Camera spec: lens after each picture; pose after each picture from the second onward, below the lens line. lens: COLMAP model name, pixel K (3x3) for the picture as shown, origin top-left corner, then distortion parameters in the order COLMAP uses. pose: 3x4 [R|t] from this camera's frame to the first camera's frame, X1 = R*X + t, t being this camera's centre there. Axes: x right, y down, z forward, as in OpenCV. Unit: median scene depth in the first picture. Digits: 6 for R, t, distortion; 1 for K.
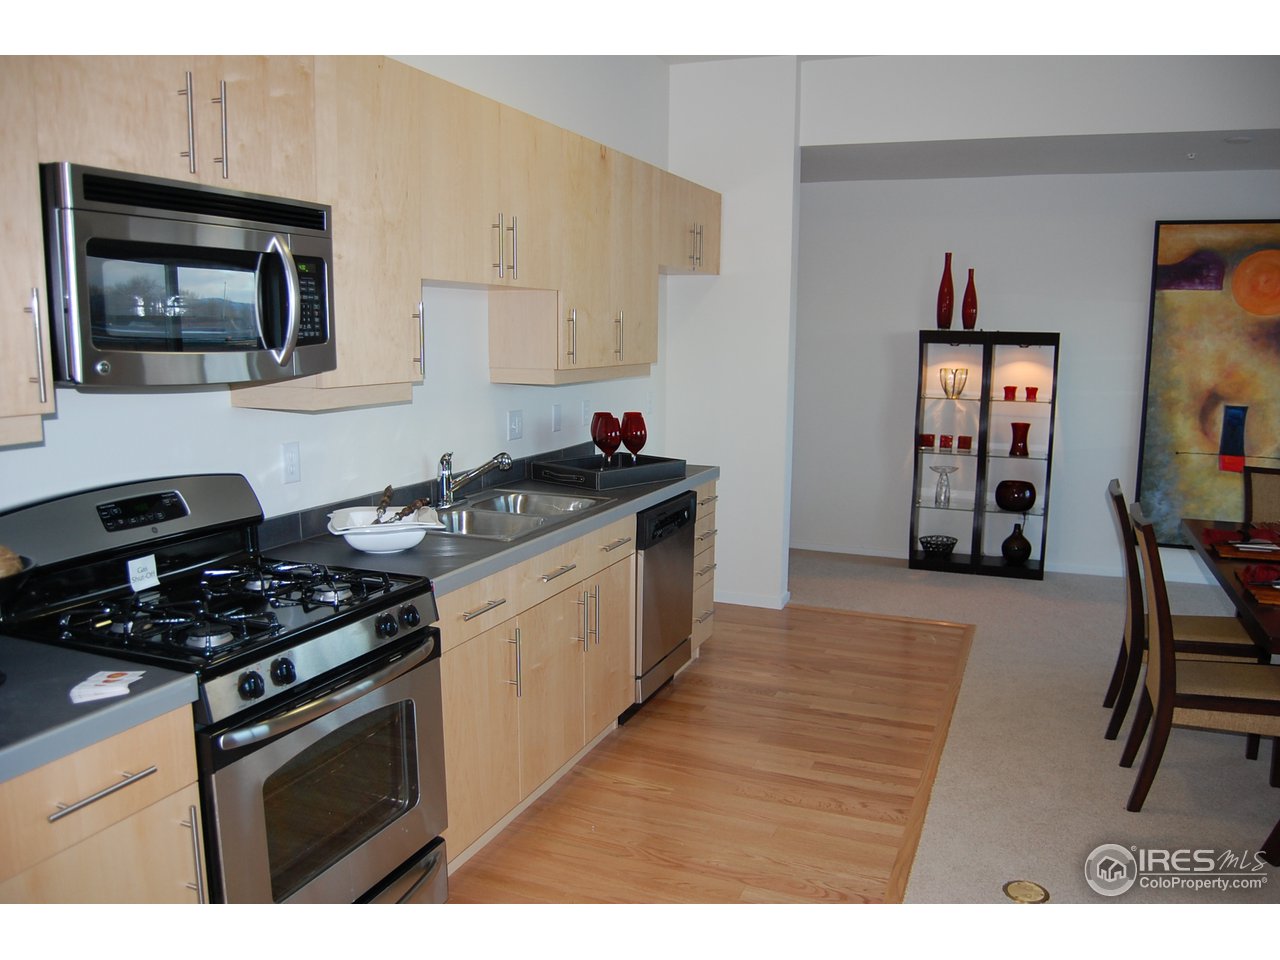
lens RADIAL K [[1006.2, 0, 642.3], [0, 1006.2, 481.2], [0, 0, 1]] dist [-0.087638, 0.034258]
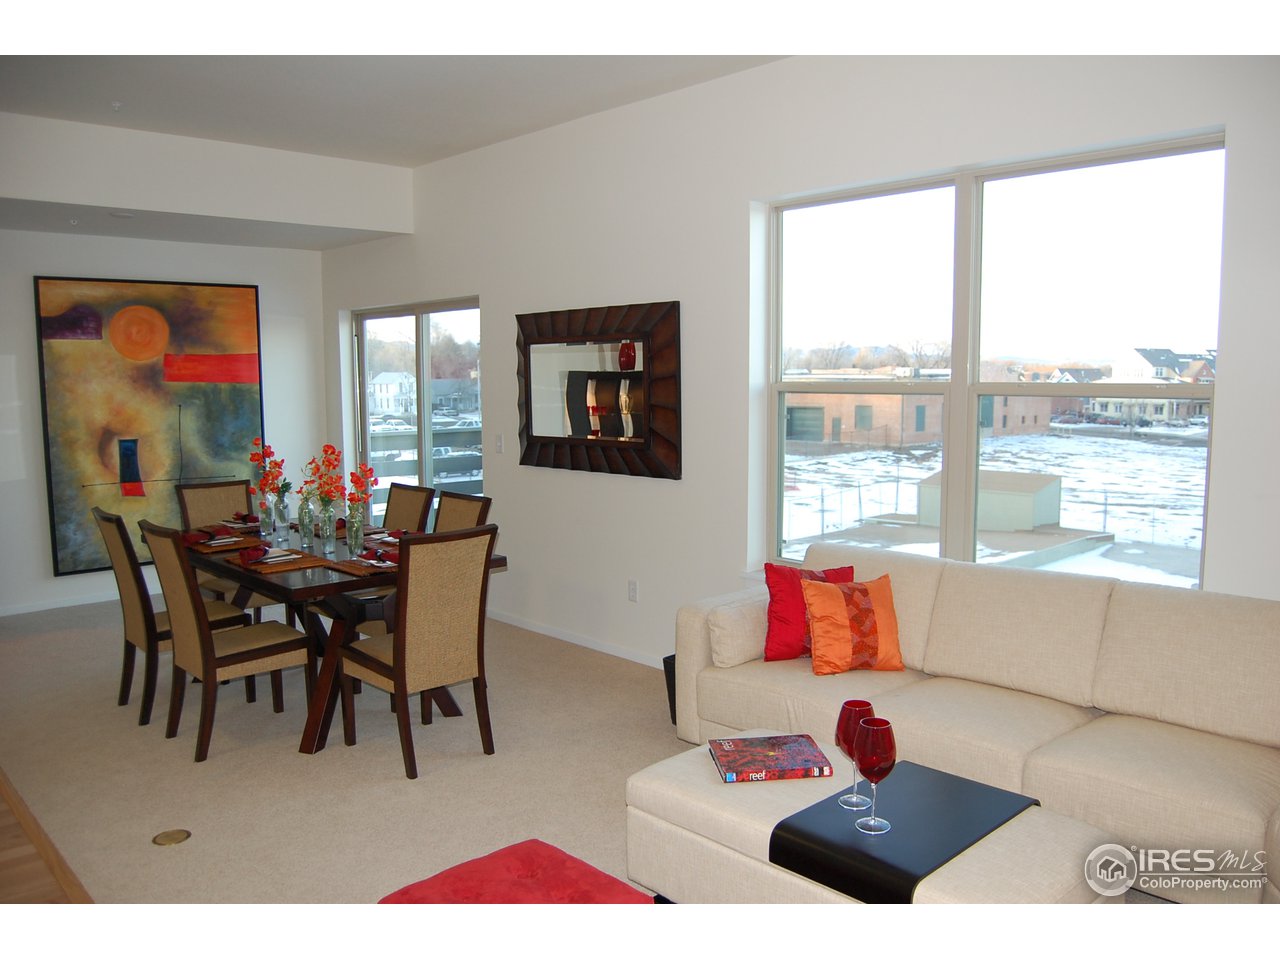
lens RADIAL K [[1006.2, 0, 641.8], [0, 1006.2, 481.9], [0, 0, 1]] dist [-0.087638, 0.034258]
pose [[0.433475, -0.110105, 0.894414, -0.172552], [0.145921, 0.987986, 0.050904, 0.001963], [-0.889273, 0.108448, 0.444334, -0.048747]]
